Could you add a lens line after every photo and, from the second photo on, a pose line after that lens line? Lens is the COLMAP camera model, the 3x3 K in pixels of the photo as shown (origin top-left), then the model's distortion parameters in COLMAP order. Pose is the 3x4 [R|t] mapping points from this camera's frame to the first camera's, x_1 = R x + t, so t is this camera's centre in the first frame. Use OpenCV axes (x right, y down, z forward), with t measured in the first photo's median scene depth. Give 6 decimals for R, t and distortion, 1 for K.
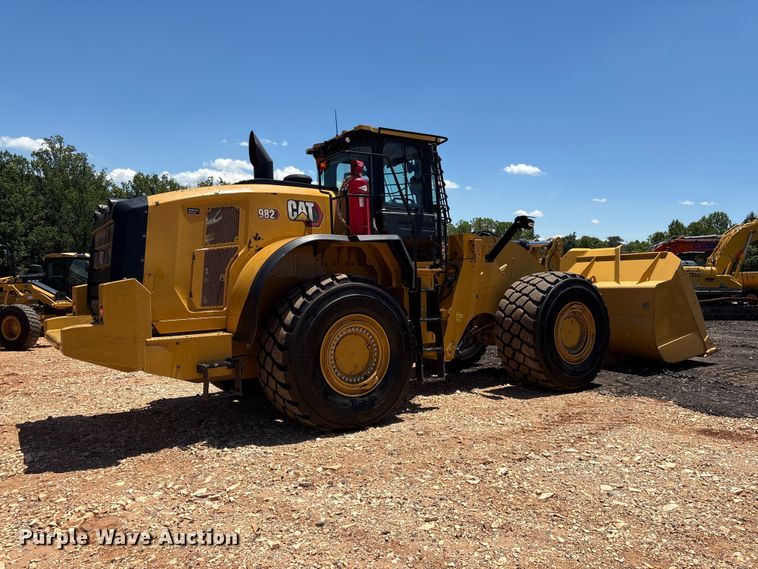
lens RADIAL K [[573.8, 0, 375.4], [0, 573.8, 280.2], [0, 0, 1]] dist [0.056755, -0.062977]
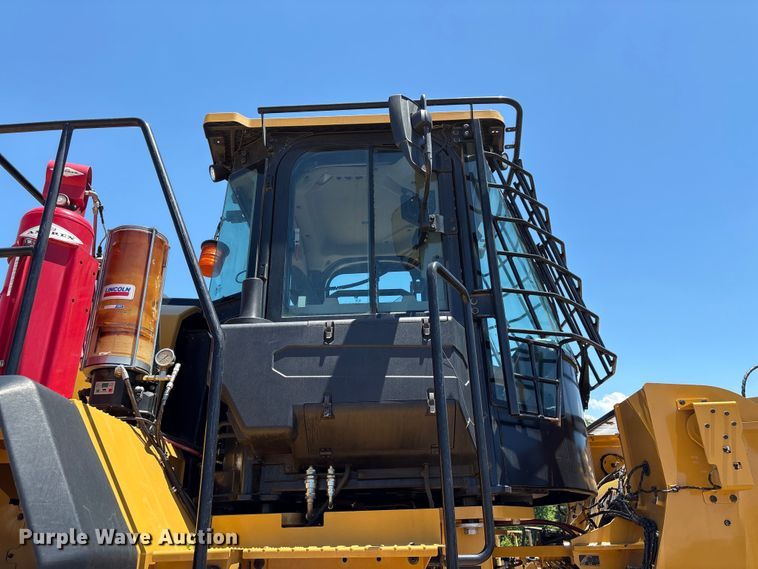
lens RADIAL K [[573.8, 0, 380.6], [0, 573.8, 289.5], [0, 0, 1]] dist [0.056755, -0.062977]
pose [[0.813790, -0.233072, -0.532375, 0.247696], [0.008231, 0.920588, -0.390447, -0.025306], [0.581101, 0.313360, 0.751084, 0.873628]]
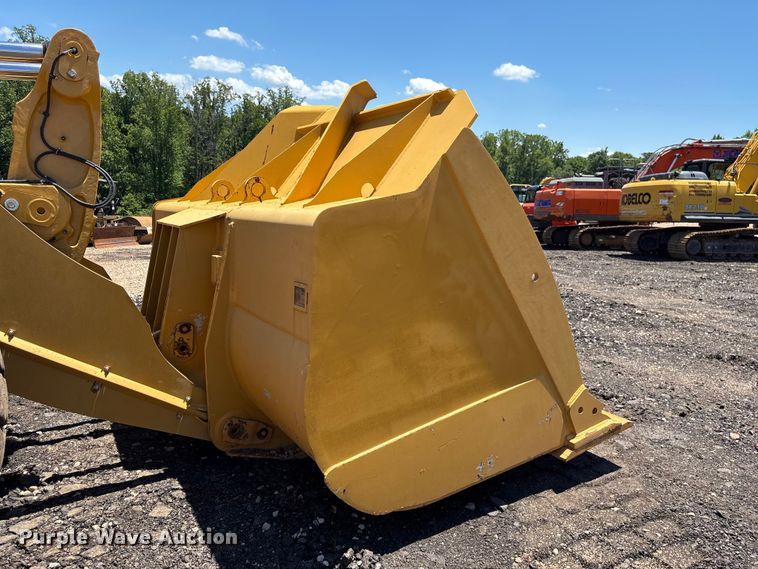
lens RADIAL K [[573.8, 0, 382.8], [0, 573.8, 281.4], [0, 0, 1]] dist [0.056755, -0.062977]
pose [[0.999051, 0.026848, -0.034305, 0.689786], [-0.021477, 0.988708, 0.148306, 0.000512], [0.037899, -0.147428, 0.988346, 1.025834]]
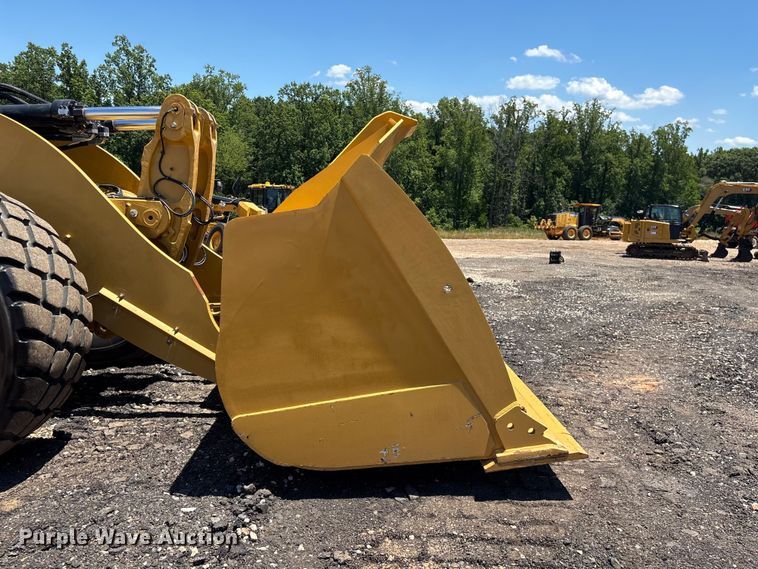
lens RADIAL K [[573.8, 0, 375.7], [0, 573.8, 281.8], [0, 0, 1]] dist [0.056755, -0.062977]
pose [[0.847801, 0.100582, -0.520689, 0.953022], [-0.033434, 0.990033, 0.136807, -0.007111], [0.529259, -0.098576, 0.842714, 1.034646]]
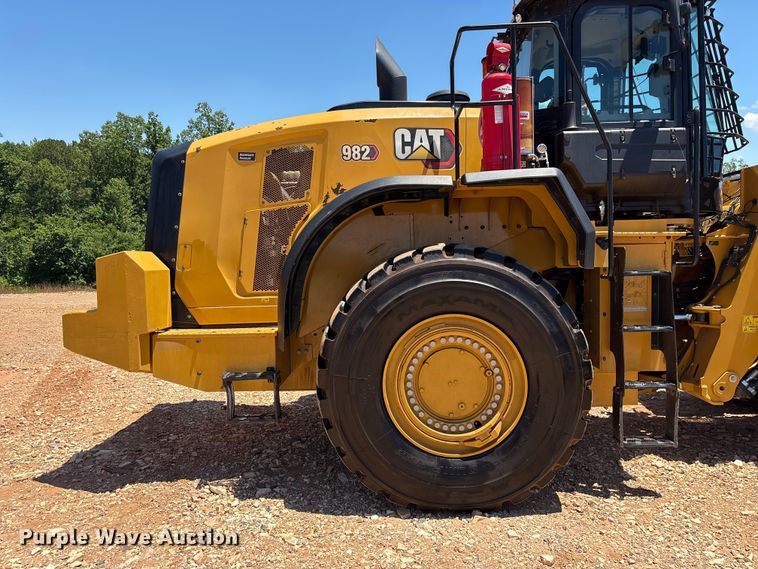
lens RADIAL K [[573.8, 0, 372.6], [0, 573.8, 289.3], [0, 0, 1]] dist [0.056755, -0.062977]
pose [[0.815492, 0.039741, -0.577402, 0.204442], [-0.000730, 0.997710, 0.067640, -0.003410], [0.578767, -0.054738, 0.813653, 0.443033]]
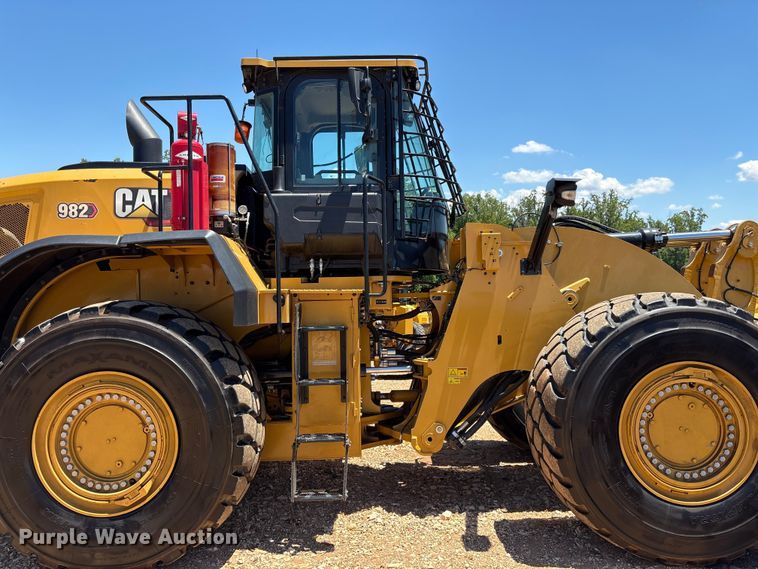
lens RADIAL K [[573.8, 0, 375.3], [0, 573.8, 285.4], [0, 0, 1]] dist [0.056755, -0.062977]
pose [[0.839606, -0.008448, -0.543130, 0.457423], [-0.000732, 0.999861, -0.016684, -0.015765], [0.543196, 0.014405, 0.839483, 0.592609]]
